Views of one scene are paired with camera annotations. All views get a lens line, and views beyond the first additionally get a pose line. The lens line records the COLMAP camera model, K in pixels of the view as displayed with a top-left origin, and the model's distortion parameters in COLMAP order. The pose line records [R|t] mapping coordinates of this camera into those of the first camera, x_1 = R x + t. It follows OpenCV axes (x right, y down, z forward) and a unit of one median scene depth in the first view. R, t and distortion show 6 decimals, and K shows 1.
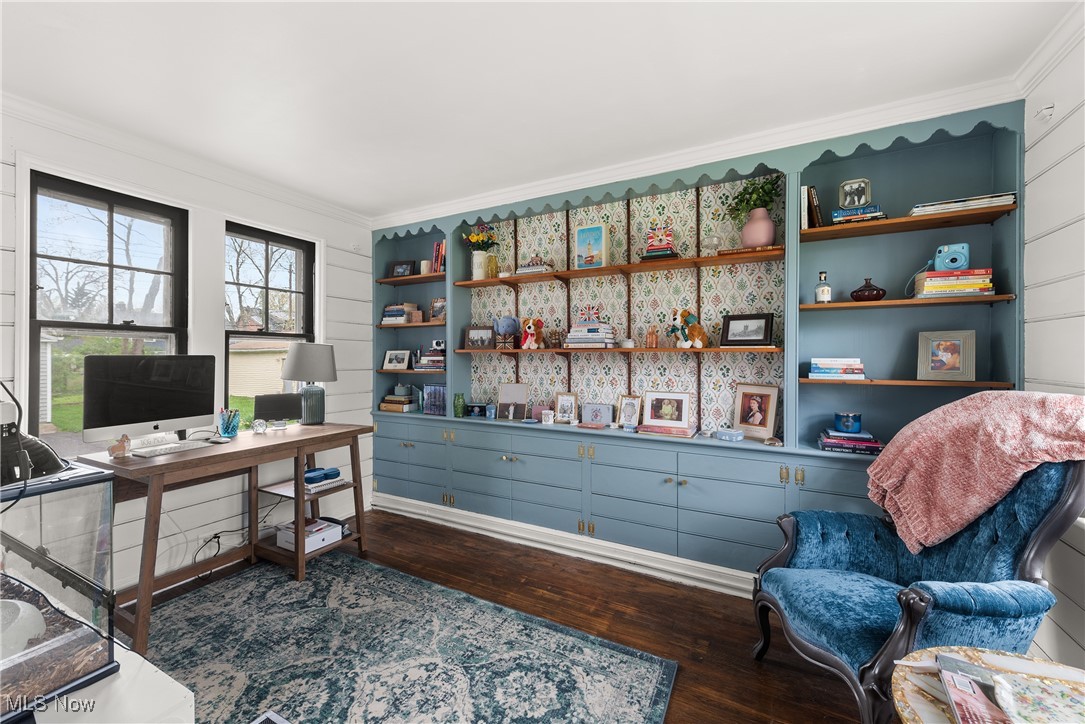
lens RADIAL K [[425.9, 0, 542.5], [0, 425.9, 356.3], [0, 0, 1]] dist [-0.000192, -0.000119]
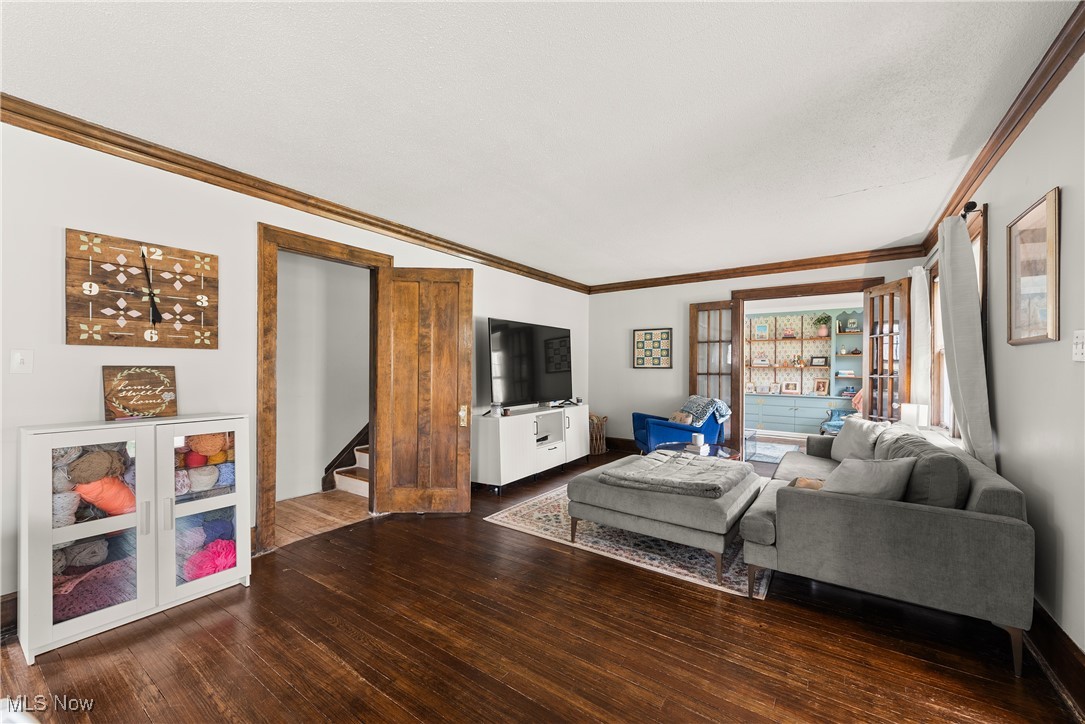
lens RADIAL K [[425.9, 0, 543.9], [0, 425.9, 368.4], [0, 0, 1]] dist [-0.000192, -0.000119]
pose [[0.992165, 0.009444, -0.124573, -1.135026], [-0.009156, 0.999954, 0.002885, -0.000490], [0.124595, -0.001722, 0.992206, -2.358805]]
